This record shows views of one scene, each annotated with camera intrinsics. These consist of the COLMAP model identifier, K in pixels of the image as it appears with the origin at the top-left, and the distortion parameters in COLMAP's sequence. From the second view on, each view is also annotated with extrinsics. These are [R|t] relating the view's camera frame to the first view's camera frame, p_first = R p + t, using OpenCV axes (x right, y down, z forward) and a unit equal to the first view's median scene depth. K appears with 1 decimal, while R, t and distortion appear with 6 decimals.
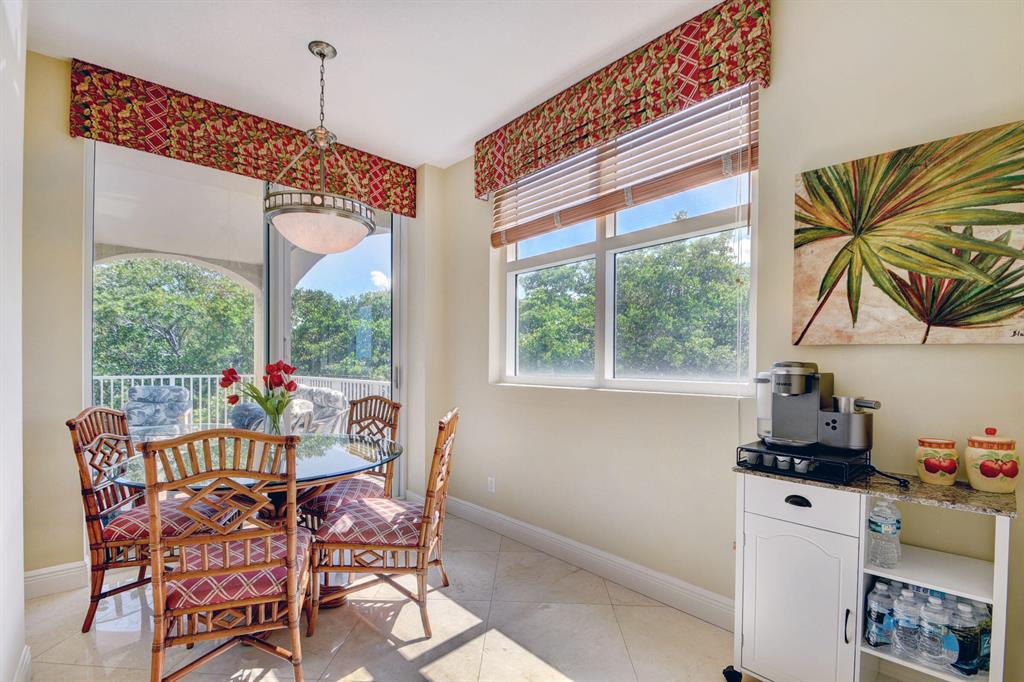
lens RADIAL K [[452.1, 0, 500.2], [0, 452.1, 364.4], [0, 0, 1]] dist [0.007467, -0.011140]
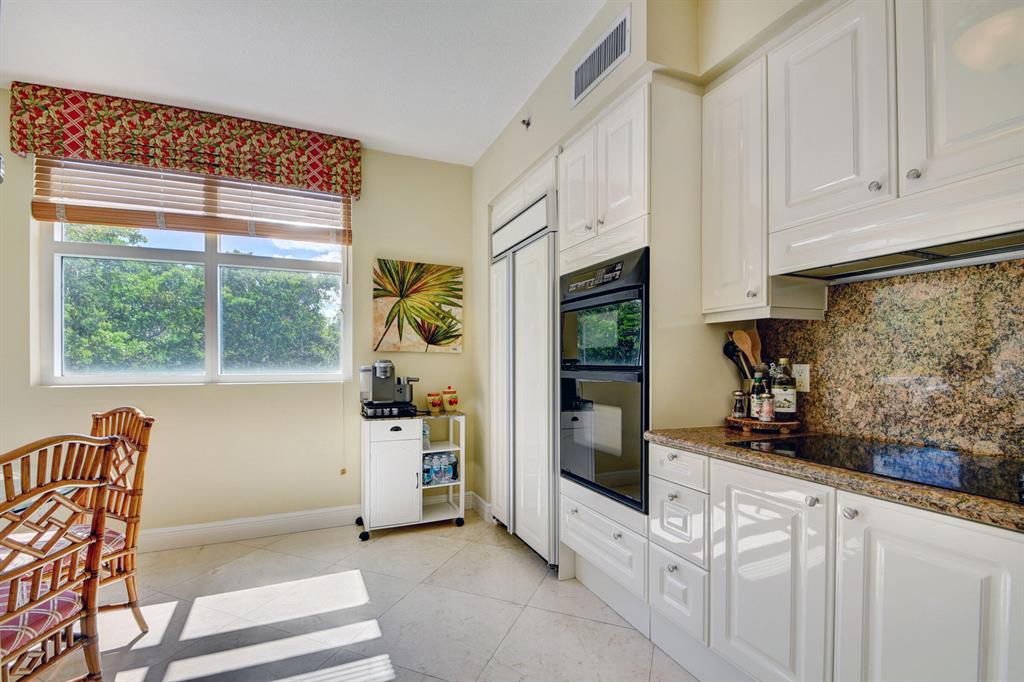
lens RADIAL K [[452.1, 0, 500.7], [0, 452.1, 359.5], [0, 0, 1]] dist [0.007467, -0.011140]
pose [[0.338306, -0.001656, 0.941035, -0.833767], [0.003148, 0.999995, 0.000628, -0.006400], [-0.941031, 0.002750, 0.338309, -0.095297]]
